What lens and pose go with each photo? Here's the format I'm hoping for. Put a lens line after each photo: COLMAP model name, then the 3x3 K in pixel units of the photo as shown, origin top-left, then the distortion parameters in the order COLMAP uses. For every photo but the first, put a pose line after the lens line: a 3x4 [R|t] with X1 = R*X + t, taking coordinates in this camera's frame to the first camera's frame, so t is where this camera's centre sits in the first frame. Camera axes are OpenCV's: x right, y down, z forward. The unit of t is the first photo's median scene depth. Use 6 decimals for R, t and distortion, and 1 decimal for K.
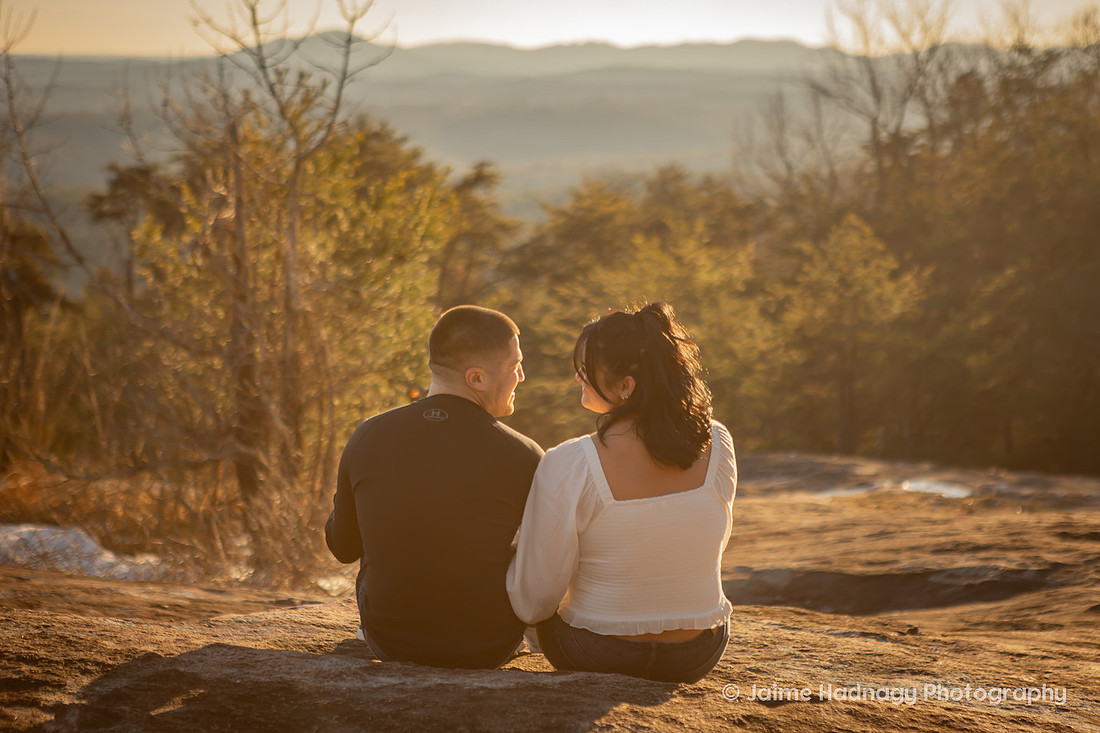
lens RADIAL K [[2261.2, 0, 527.8], [0, 2261.2, 367.5], [0, 0, 1]] dist [0.195371, 0.223778]
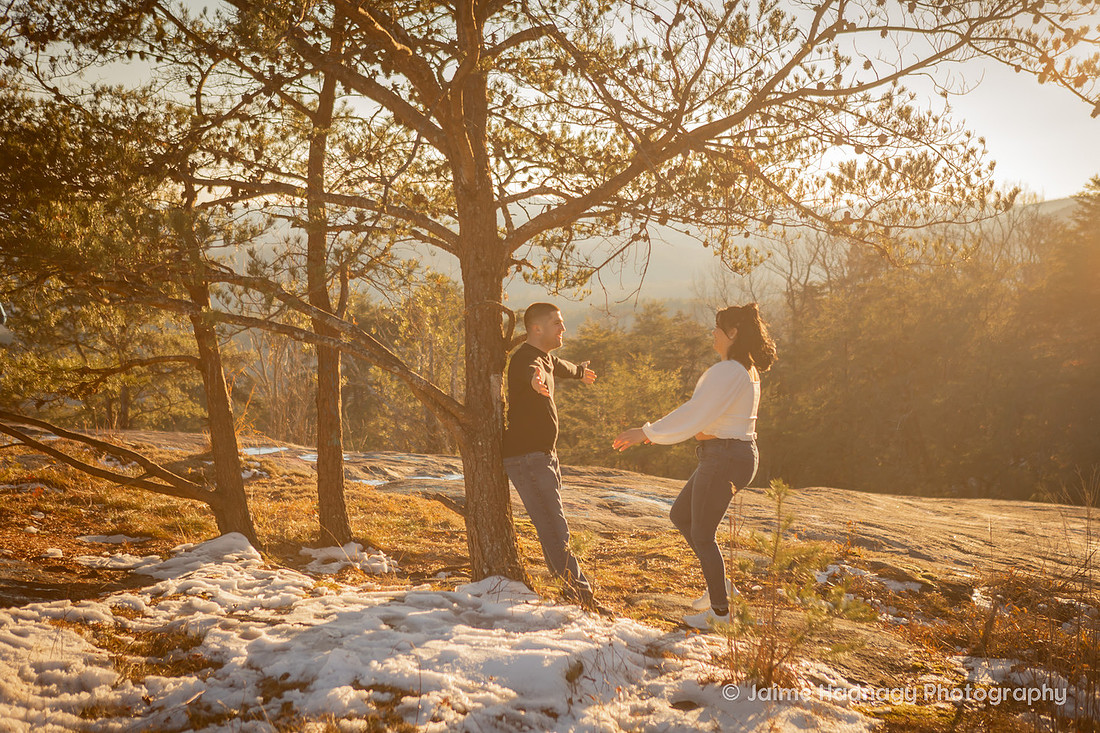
lens RADIAL K [[1764.9, 0, 550.0], [0, 1764.9, 366.5], [0, 0, 1]] dist [0.019526, 0.046621]
pose [[0.999997, 0.002490, 0.000812, 0.000206], [-0.002446, 0.998764, -0.049648, 0.007482], [-0.000935, 0.049646, 0.998766, -0.243813]]
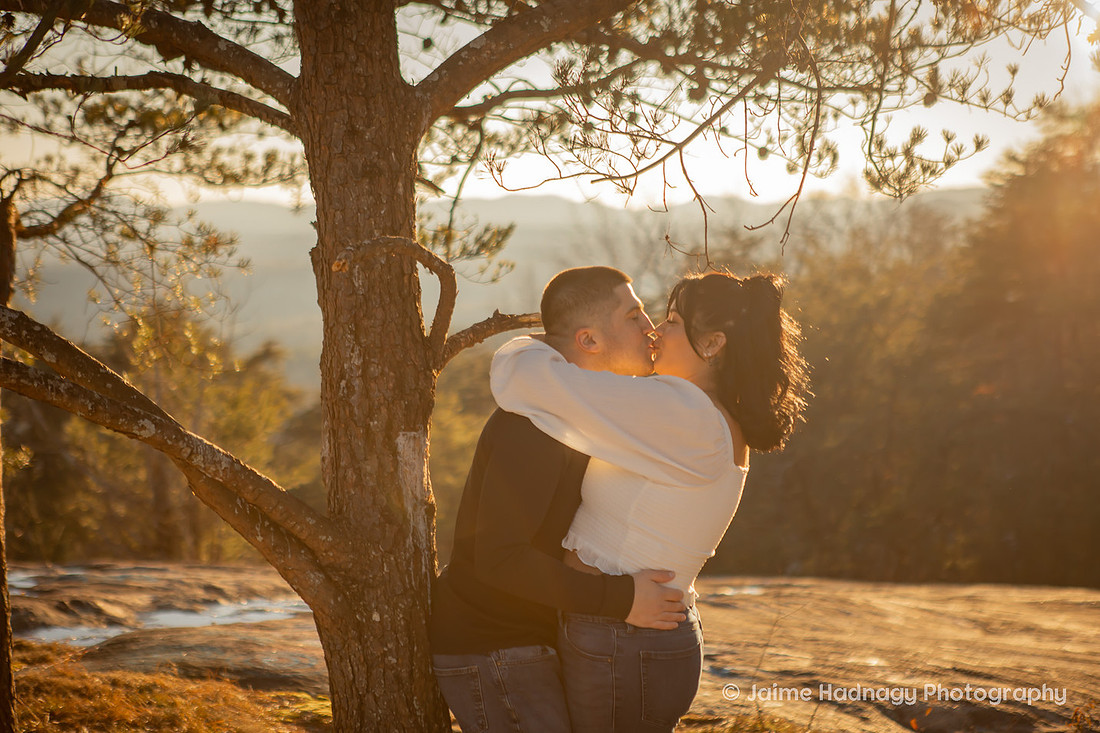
lens RADIAL K [[2261.2, 0, 527.8], [0, 2261.2, 367.5], [0, 0, 1]] dist [0.195371, 0.223778]
pose [[0.994676, -0.024002, 0.100214, -0.006366], [0.030837, 0.997261, -0.067225, 0.004364], [-0.098326, 0.069958, 0.992692, -0.181265]]
